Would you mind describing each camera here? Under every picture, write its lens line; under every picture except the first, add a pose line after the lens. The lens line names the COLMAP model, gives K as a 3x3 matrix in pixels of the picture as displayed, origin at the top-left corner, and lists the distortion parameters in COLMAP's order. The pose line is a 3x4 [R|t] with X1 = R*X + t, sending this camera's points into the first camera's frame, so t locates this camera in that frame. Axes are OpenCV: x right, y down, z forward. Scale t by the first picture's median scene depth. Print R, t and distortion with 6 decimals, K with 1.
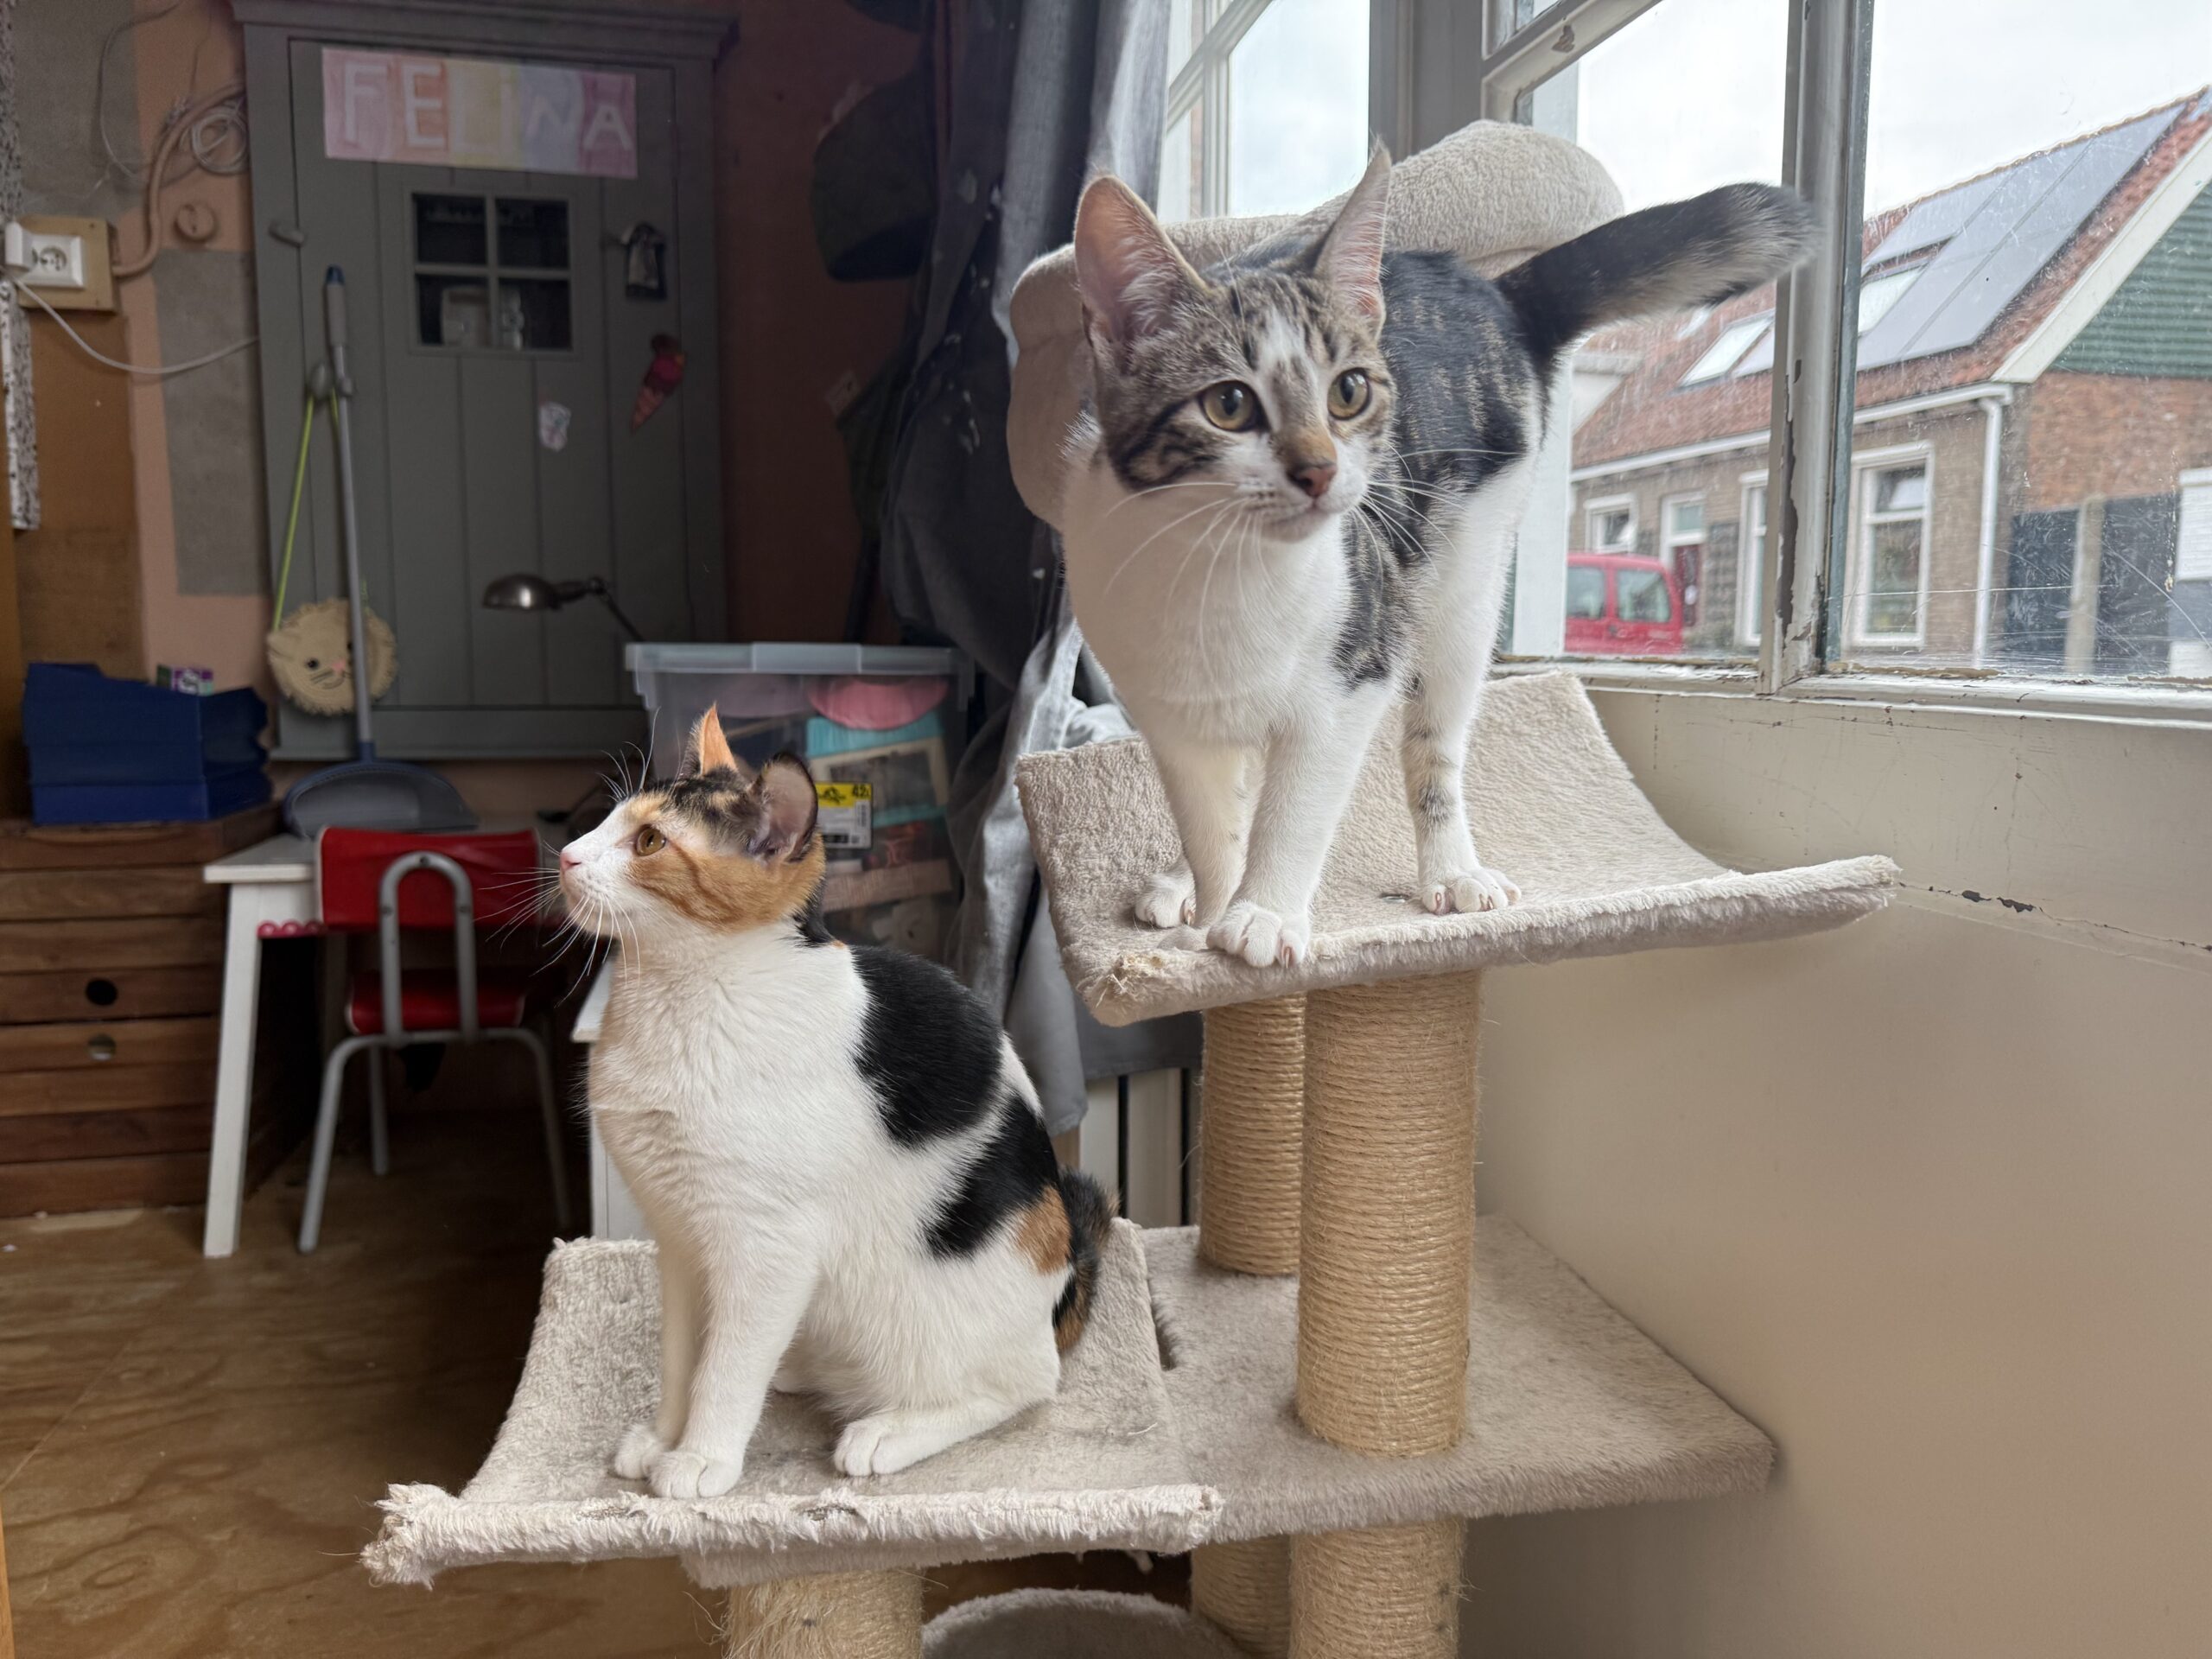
lens RADIAL K [[1564.0, 0, 1126.1], [0, 1564.0, 824.5], [0, 0, 1]] dist [0.117142, -0.168737]
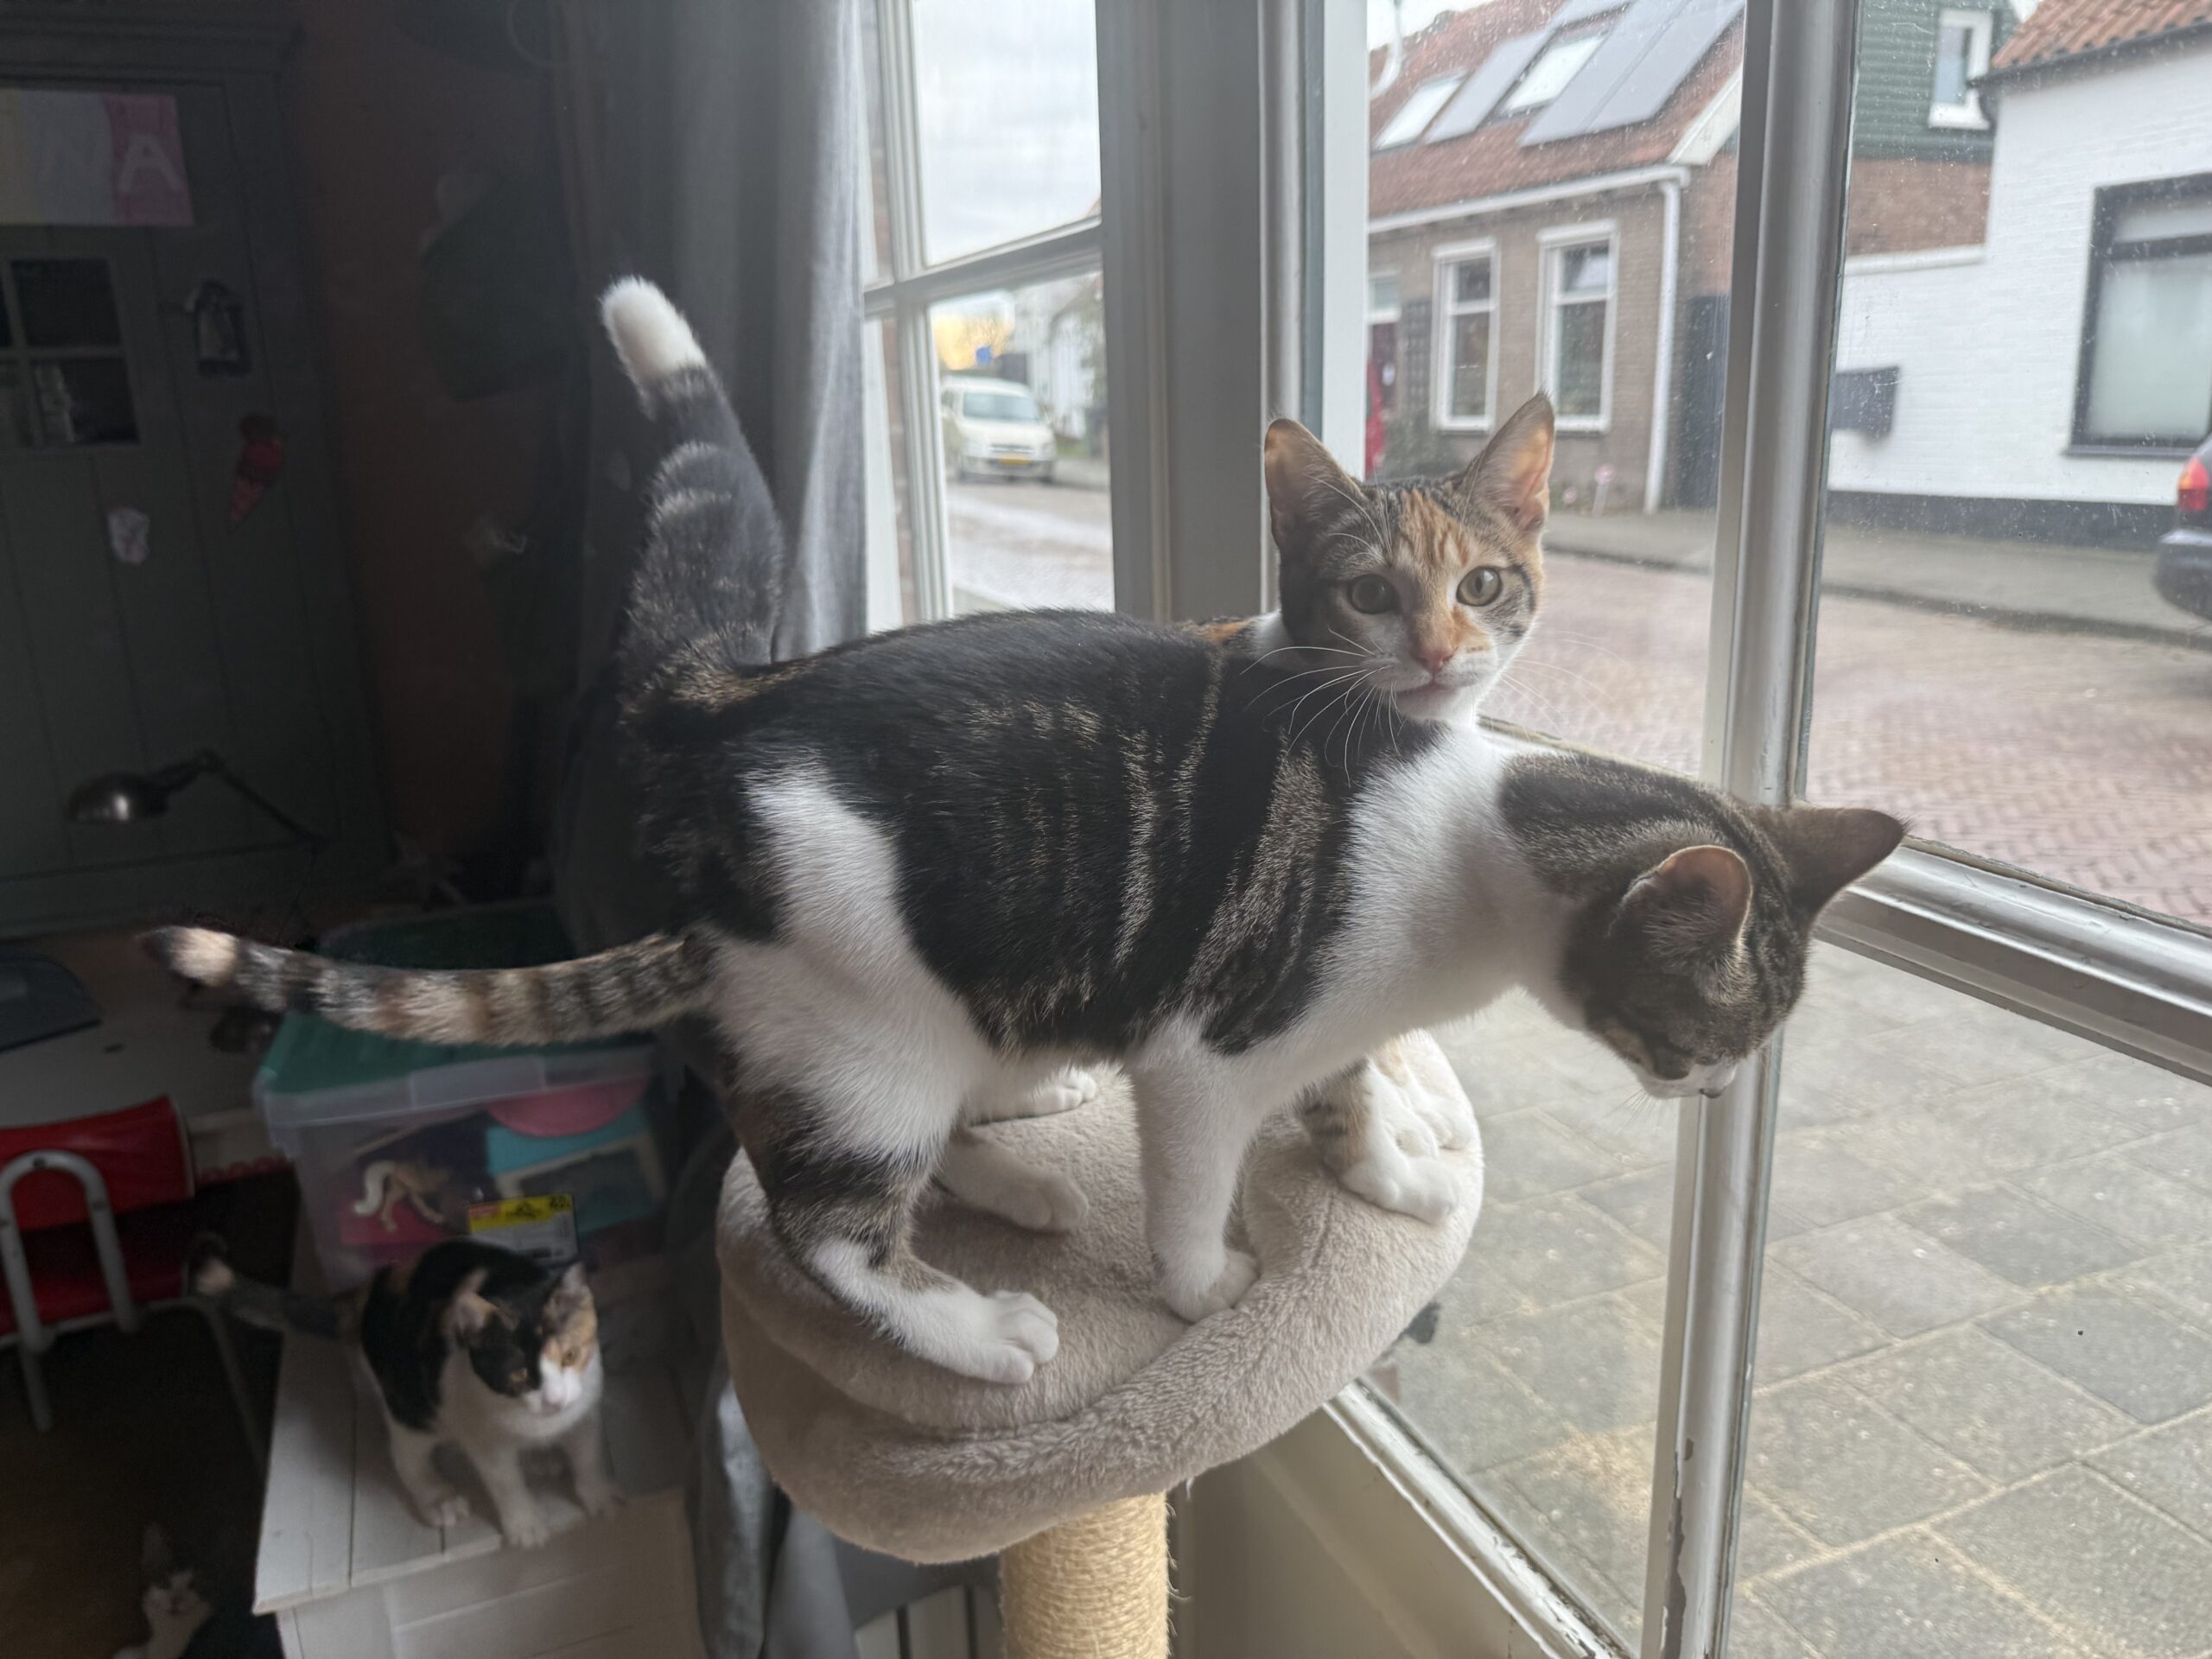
lens RADIAL K [[1591.2, 0, 1106.0], [0, 1591.2, 829.5], [0, 0, 1]] dist [0.000596, 0.003741]
pose [[0.984561, -0.079262, 0.156067, 0.004237], [0.054333, 0.985948, 0.157970, -0.257487], [-0.166395, -0.147052, 0.975032, 0.093880]]
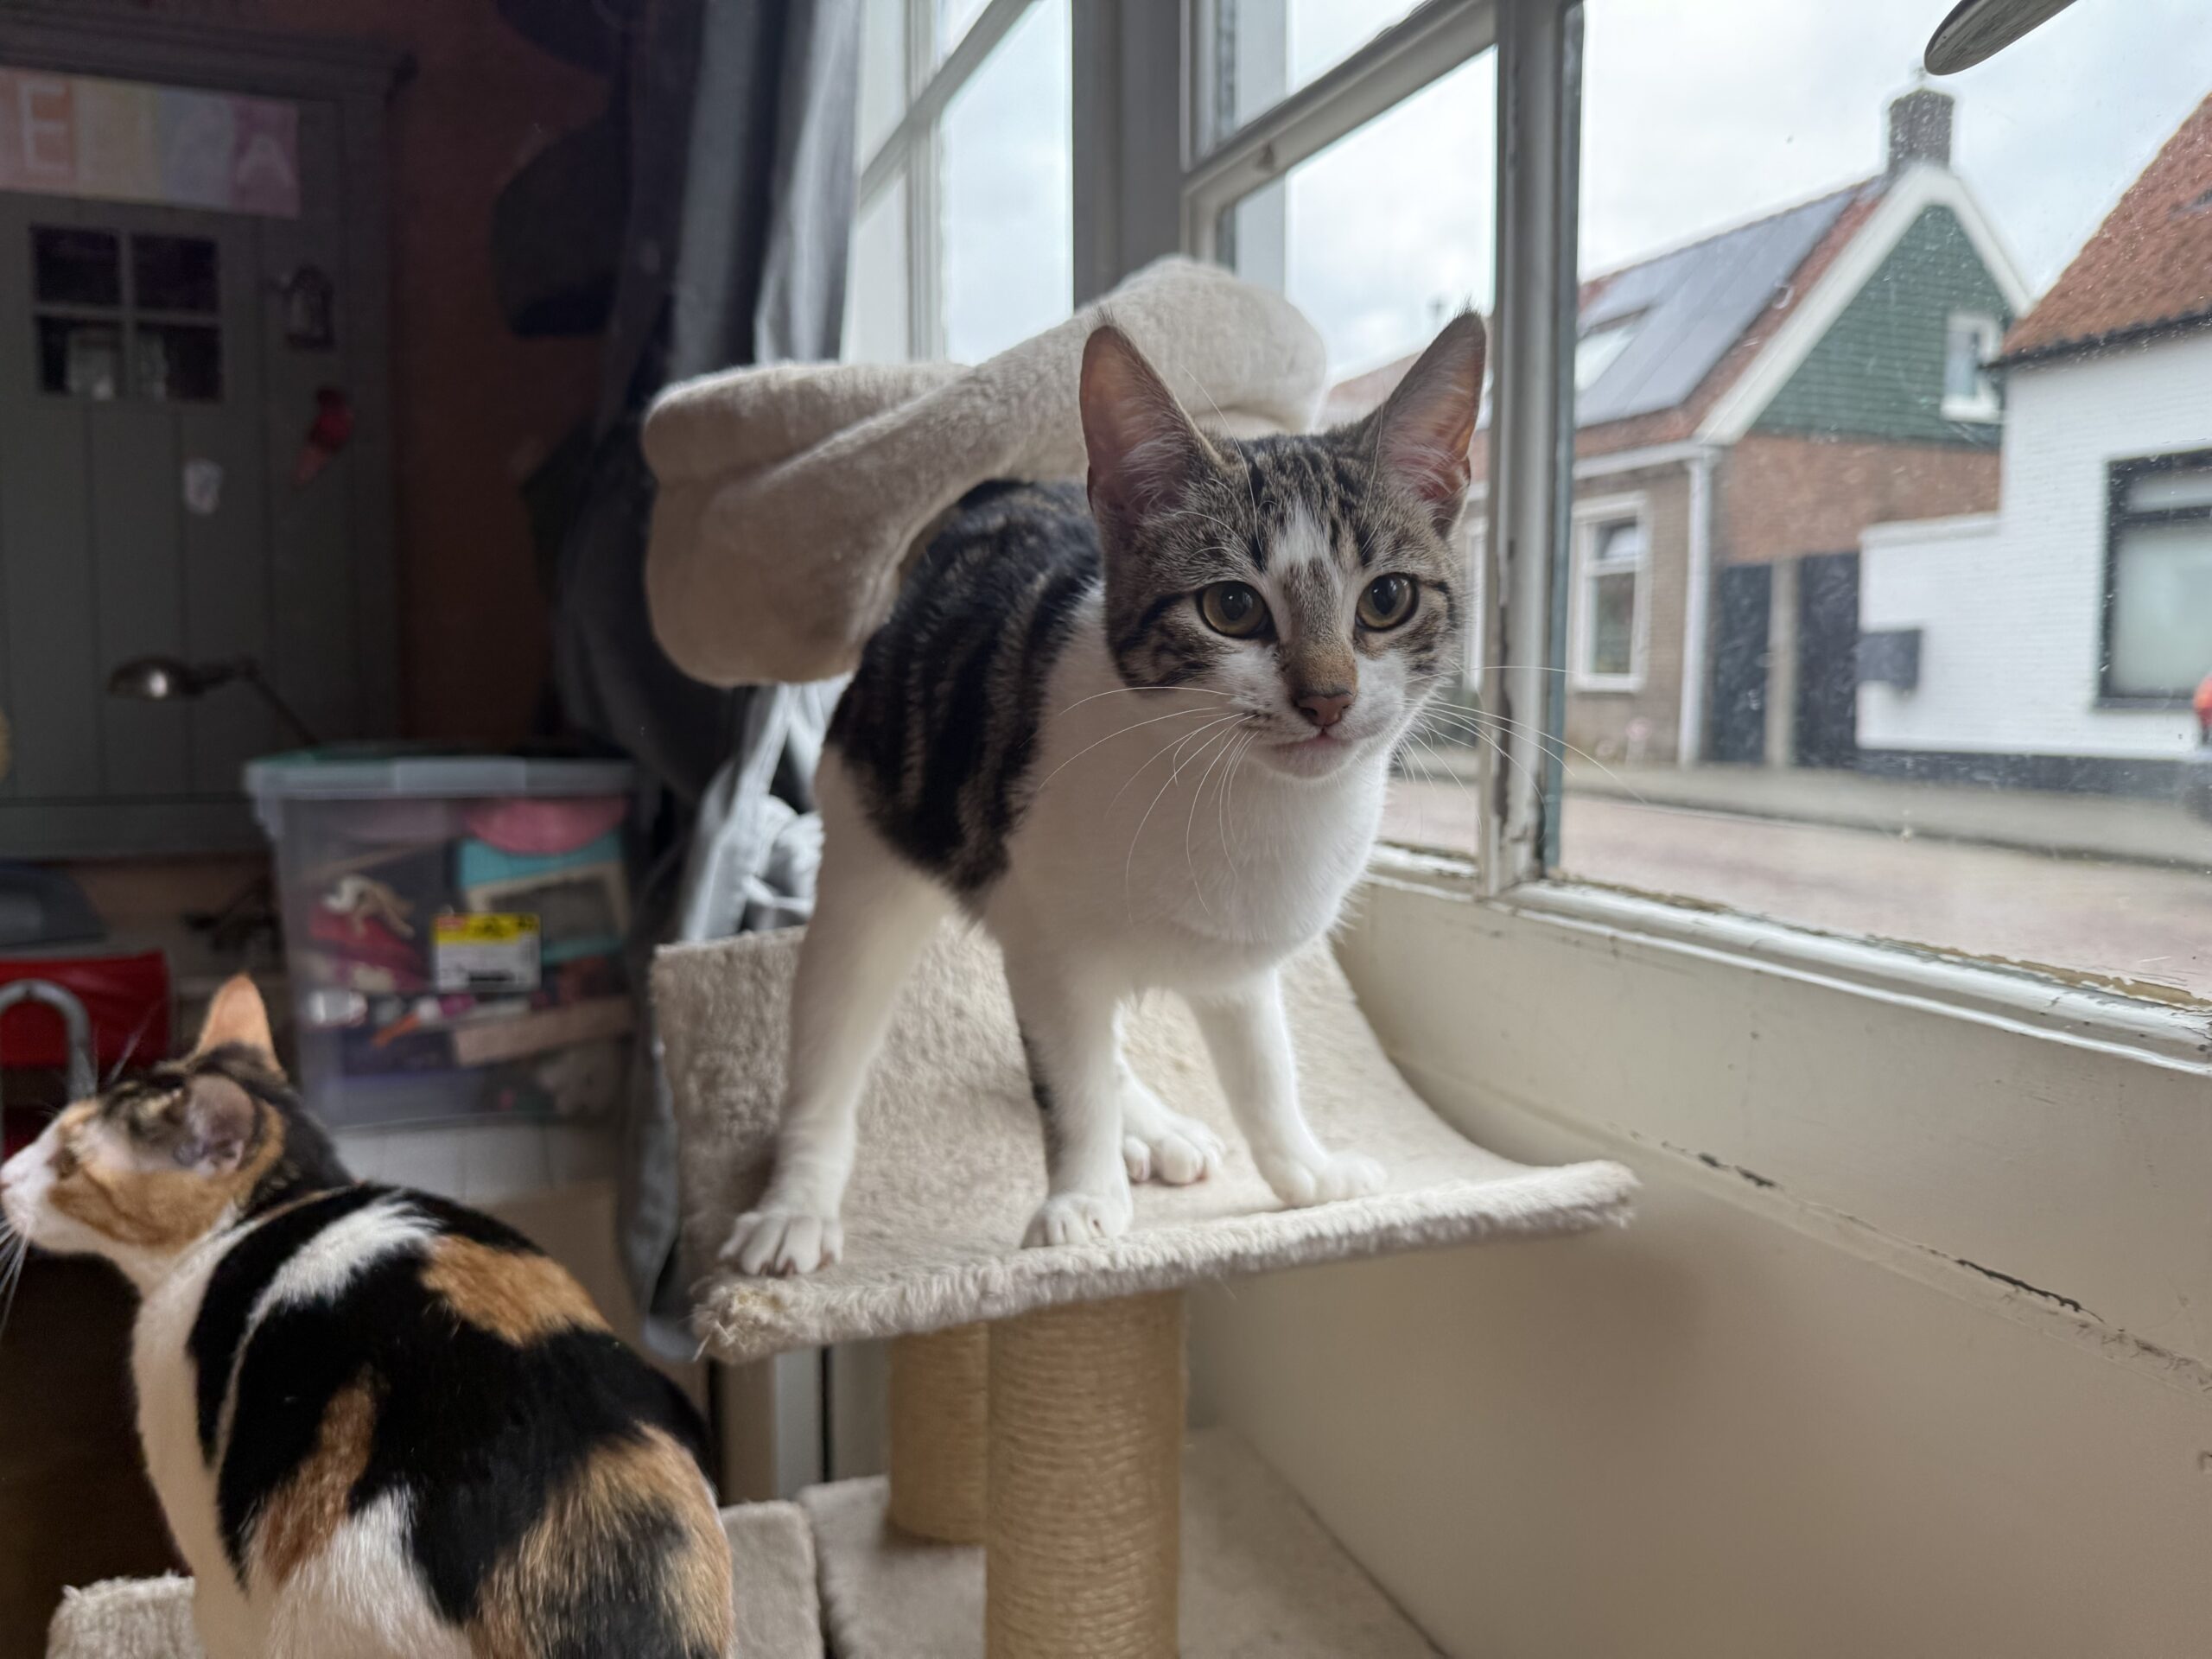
lens RADIAL K [[1604.5, 0, 1110.1], [0, 1604.5, 835.1], [0, 0, 1]] dist [-0.003063, 0.002933]
pose [[0.989816, -0.014341, 0.141628, 0.021293], [0.016847, 0.999722, -0.016510, -0.038230], [-0.141351, 0.018727, 0.989782, 0.044845]]
